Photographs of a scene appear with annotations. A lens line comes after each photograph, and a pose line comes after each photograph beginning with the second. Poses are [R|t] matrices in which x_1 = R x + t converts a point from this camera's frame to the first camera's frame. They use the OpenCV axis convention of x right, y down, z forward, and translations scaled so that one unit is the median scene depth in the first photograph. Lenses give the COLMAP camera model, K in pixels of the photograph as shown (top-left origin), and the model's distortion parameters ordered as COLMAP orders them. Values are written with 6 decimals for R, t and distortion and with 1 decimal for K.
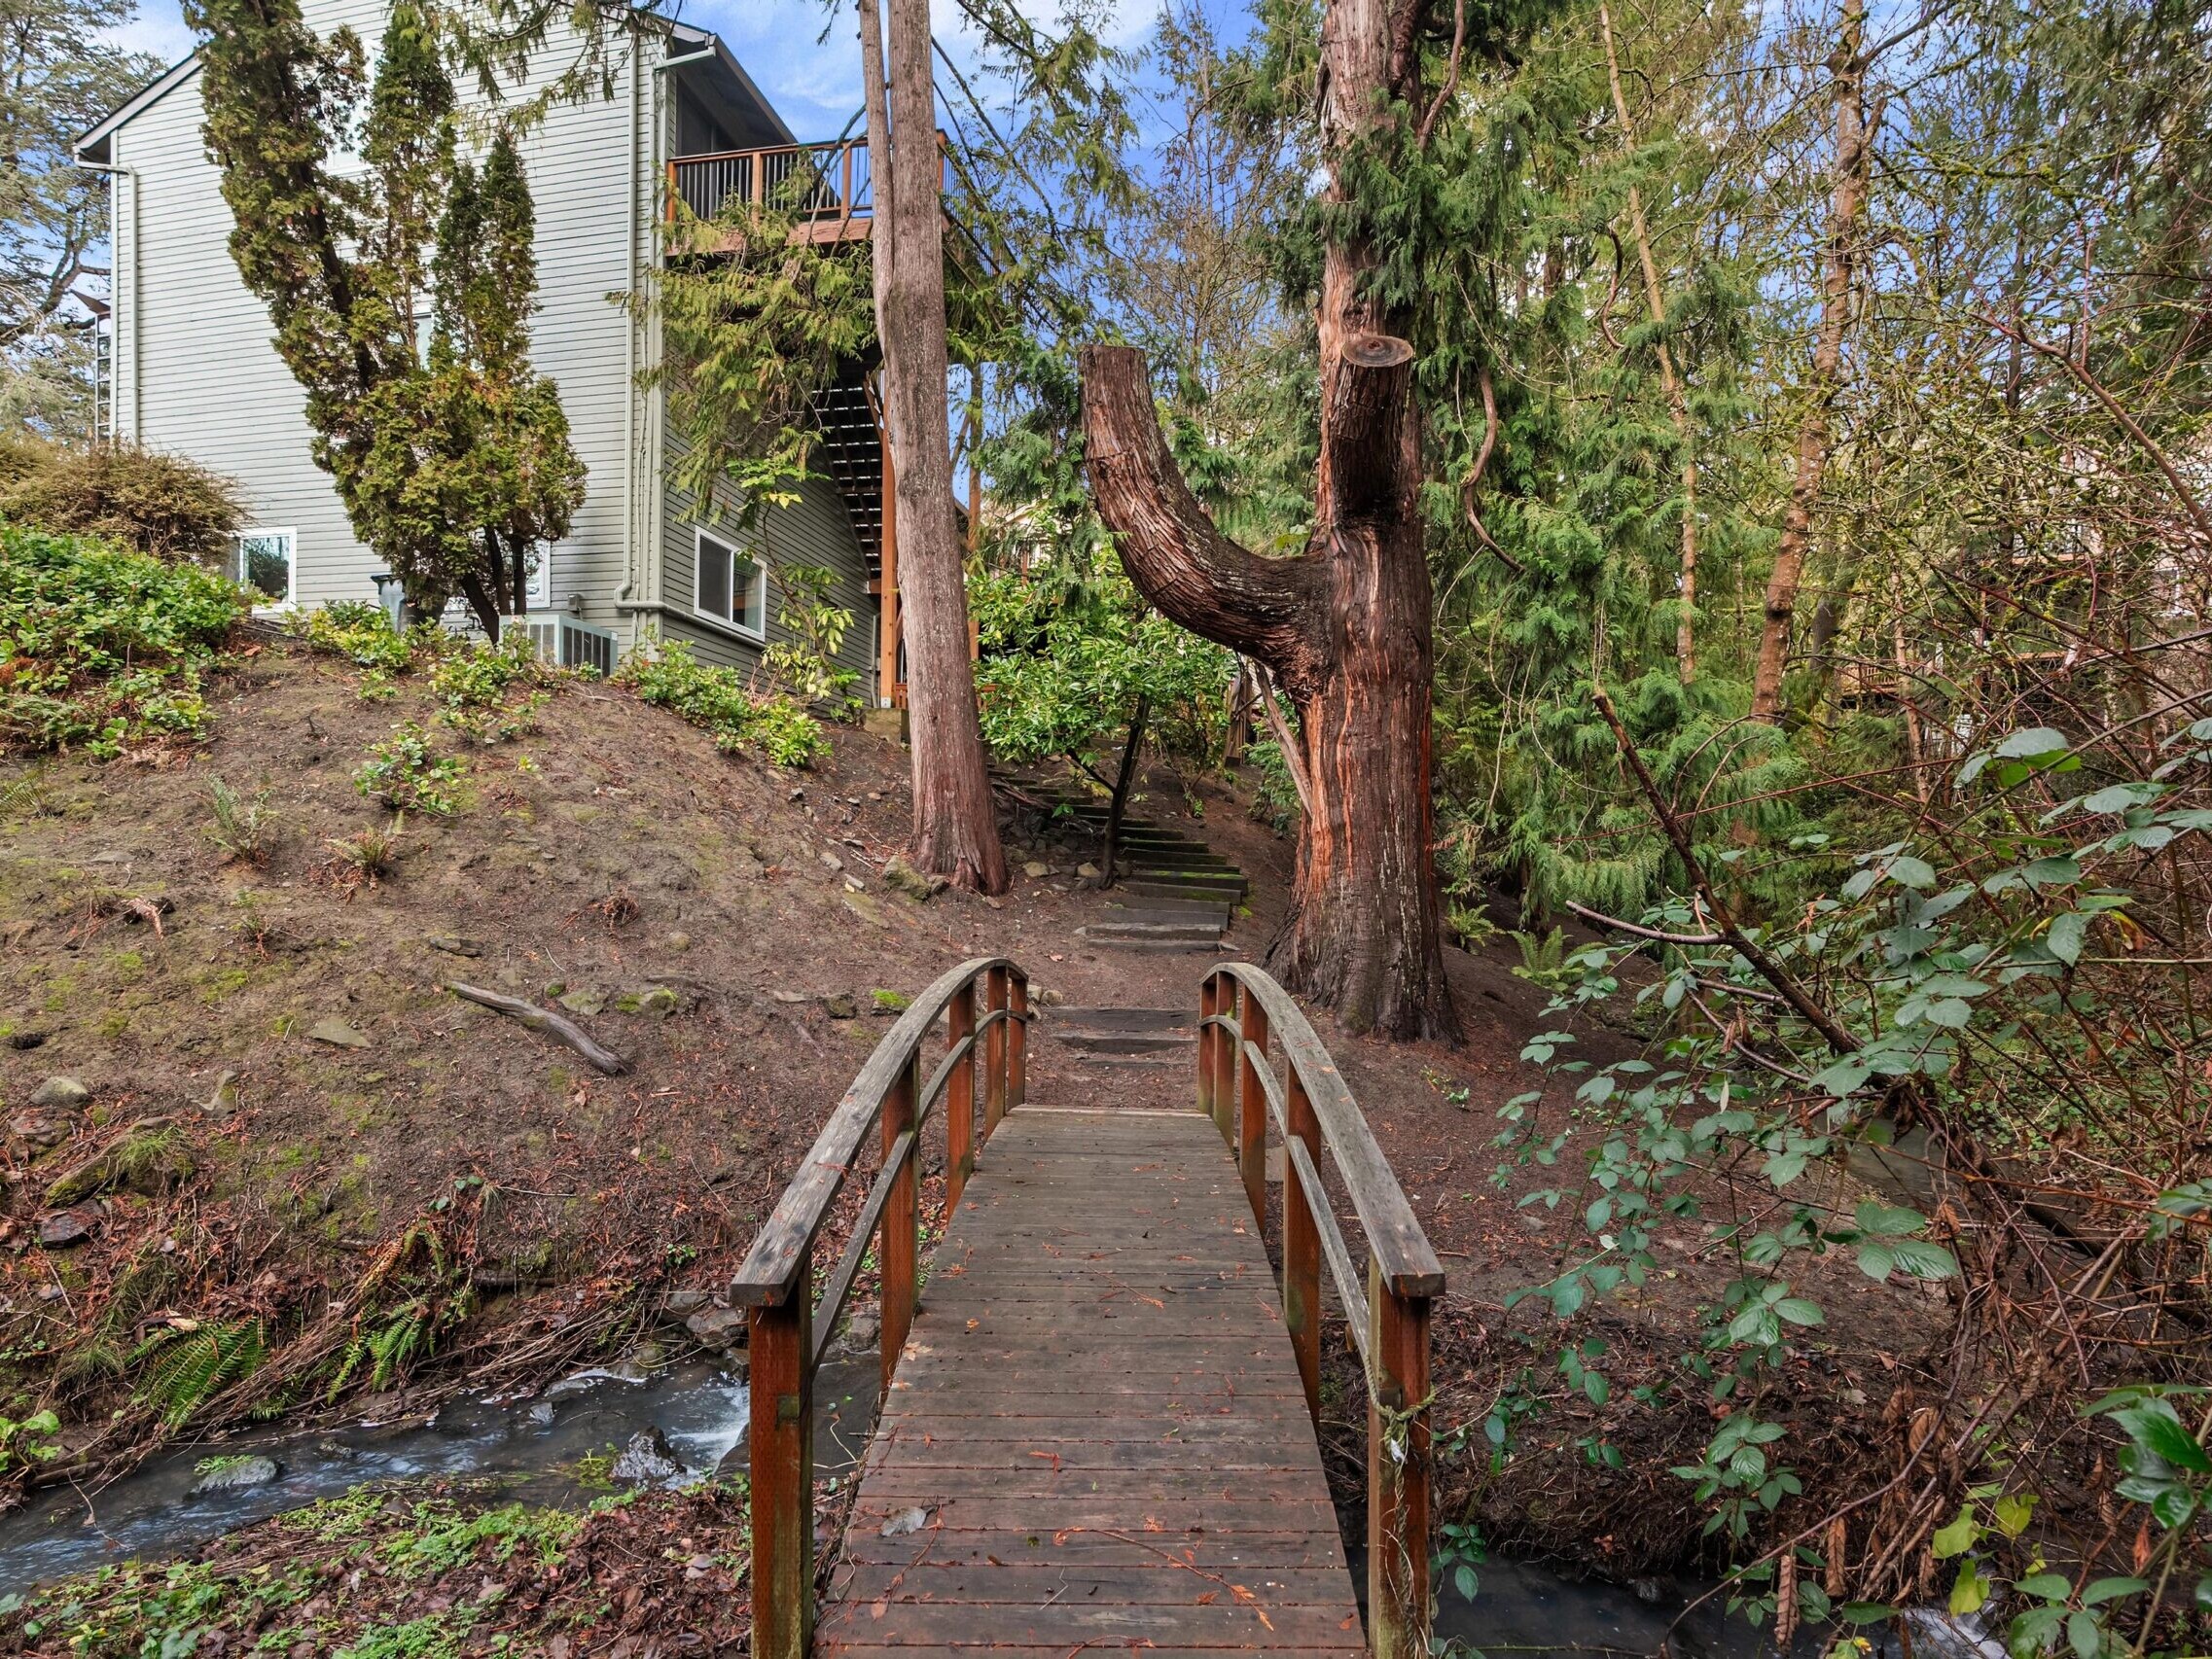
lens RADIAL K [[1010.2, 0, 1154.2], [0, 1010.2, 909.5], [0, 0, 1]] dist [-0.008225, 0.002134]
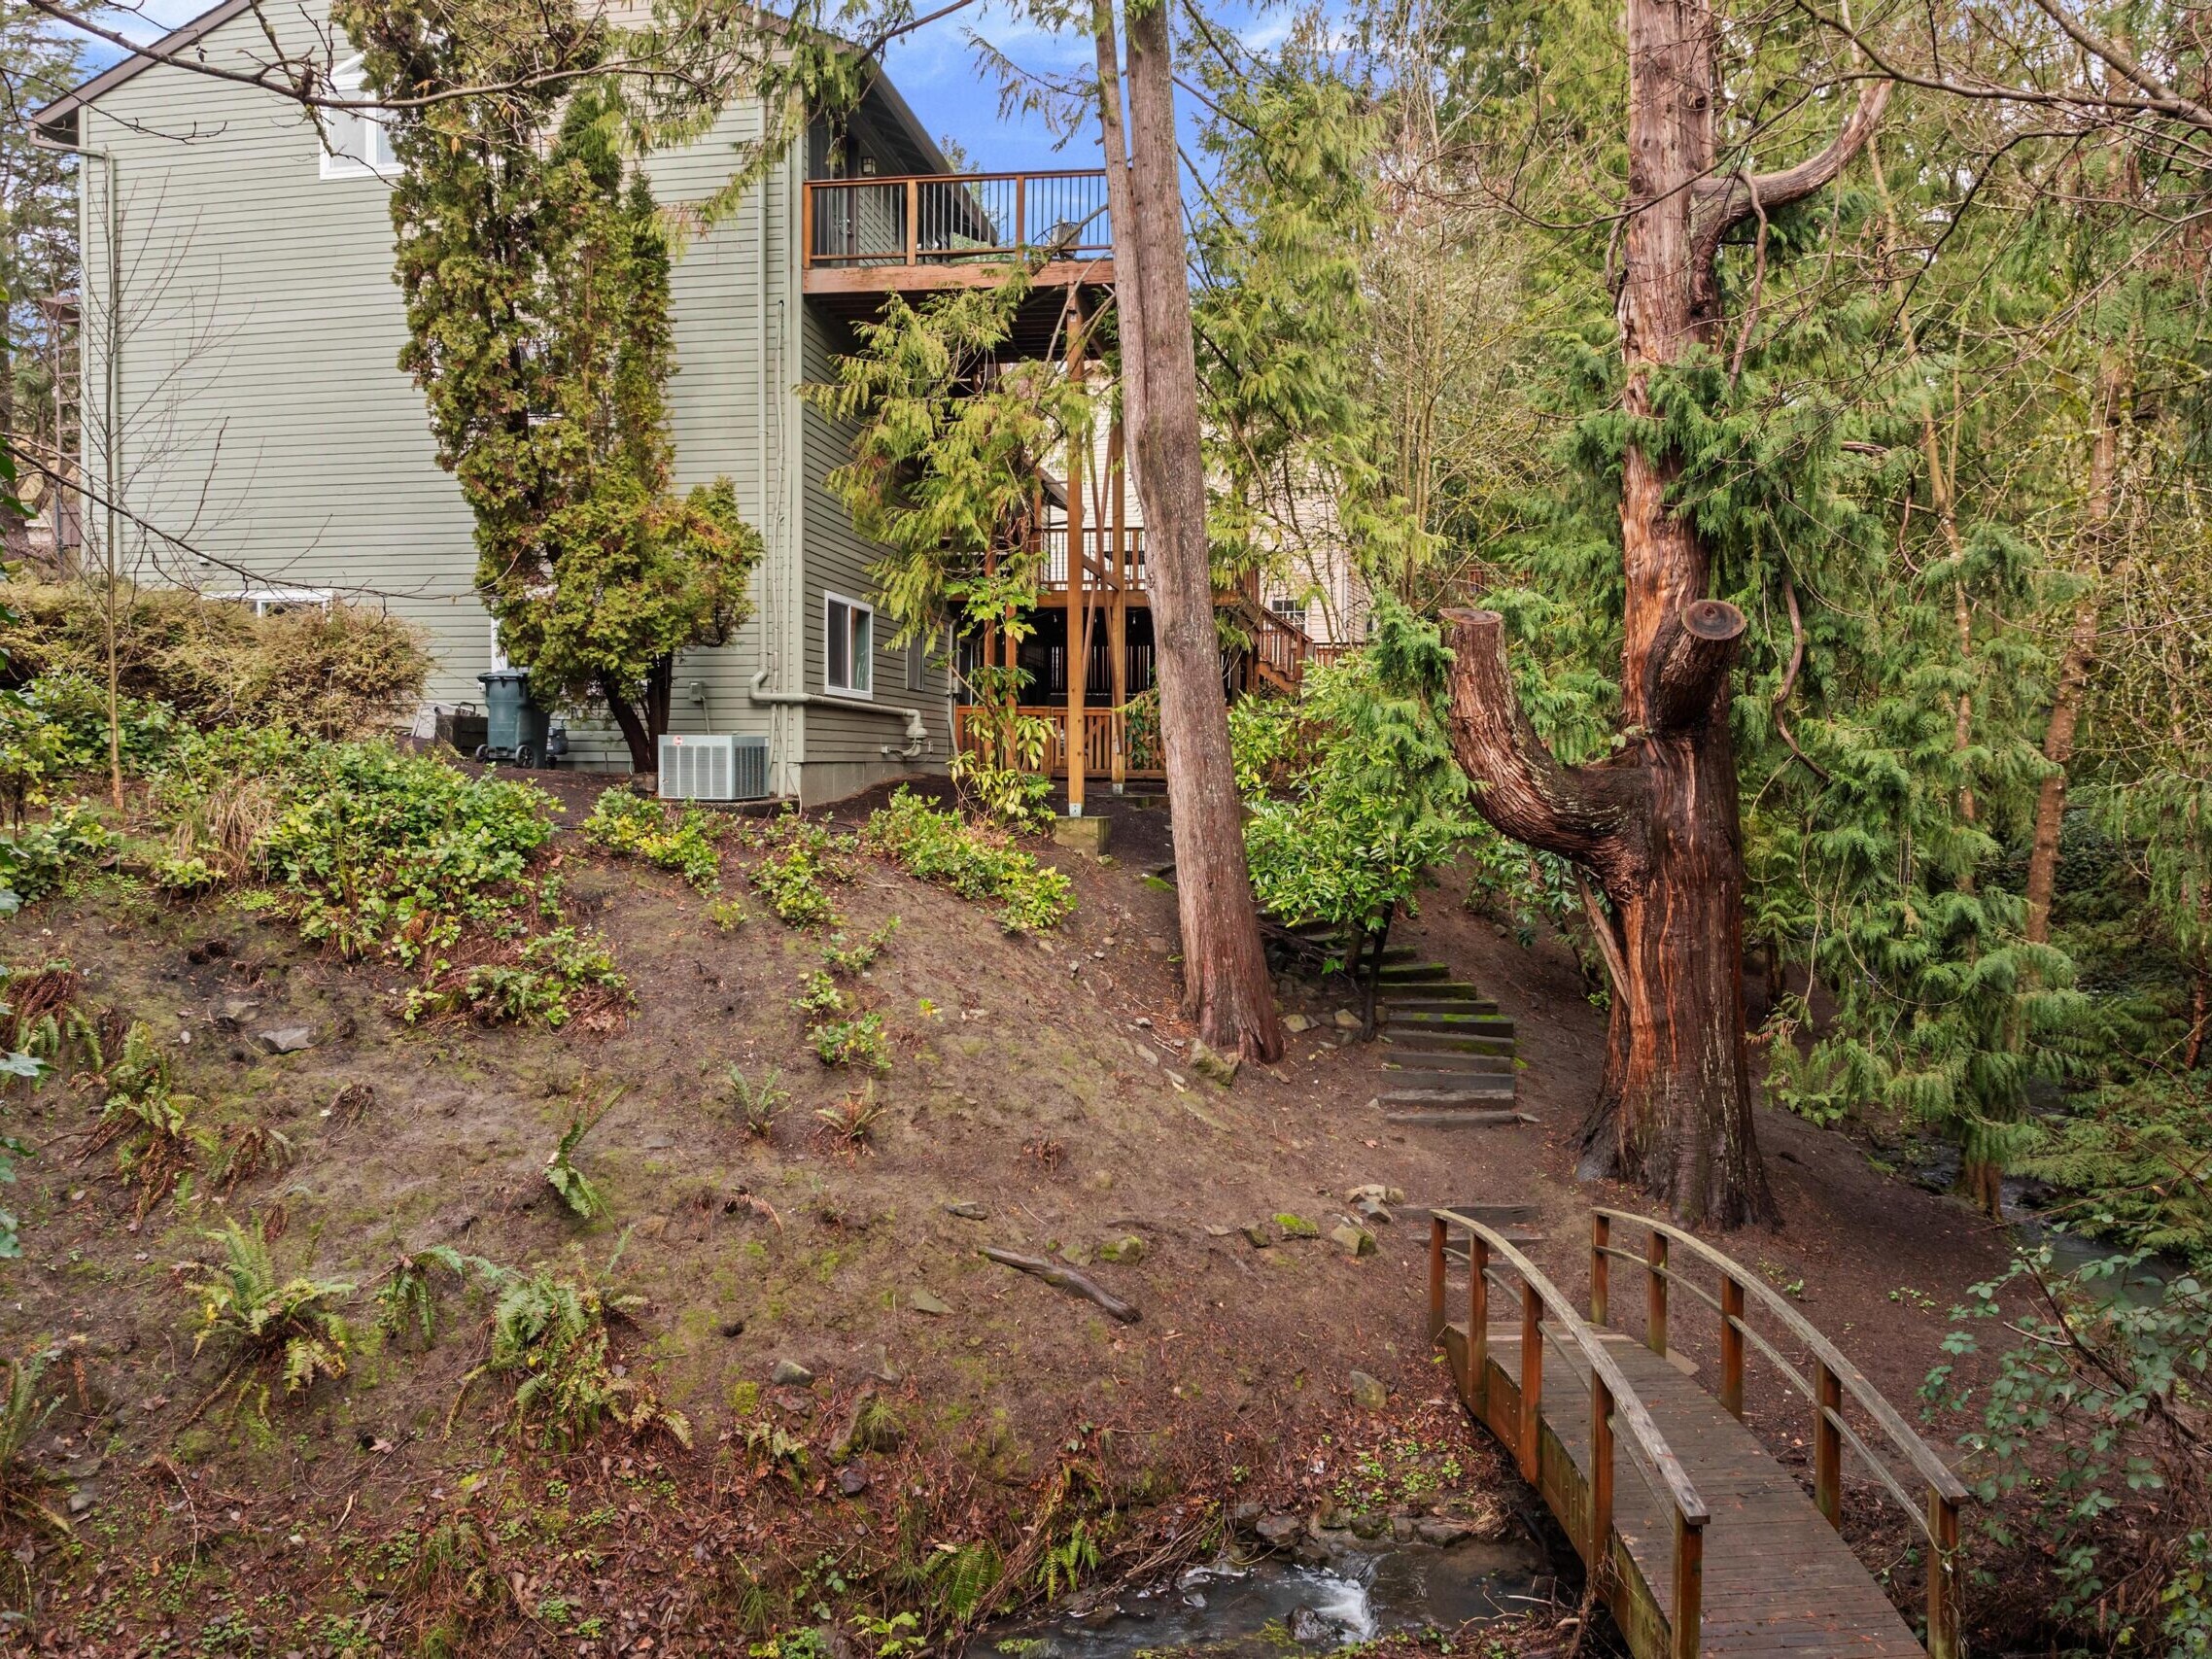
lens RADIAL K [[1644.9, 0, 1123.0], [0, 1644.9, 805.9], [0, 0, 1]] dist [-0.014752, -0.027765]
pose [[0.998453, -0.021754, 0.051177, -0.467770], [0.021589, 0.999760, 0.003765, -0.333228], [-0.051247, -0.002654, 0.998682, -0.685239]]
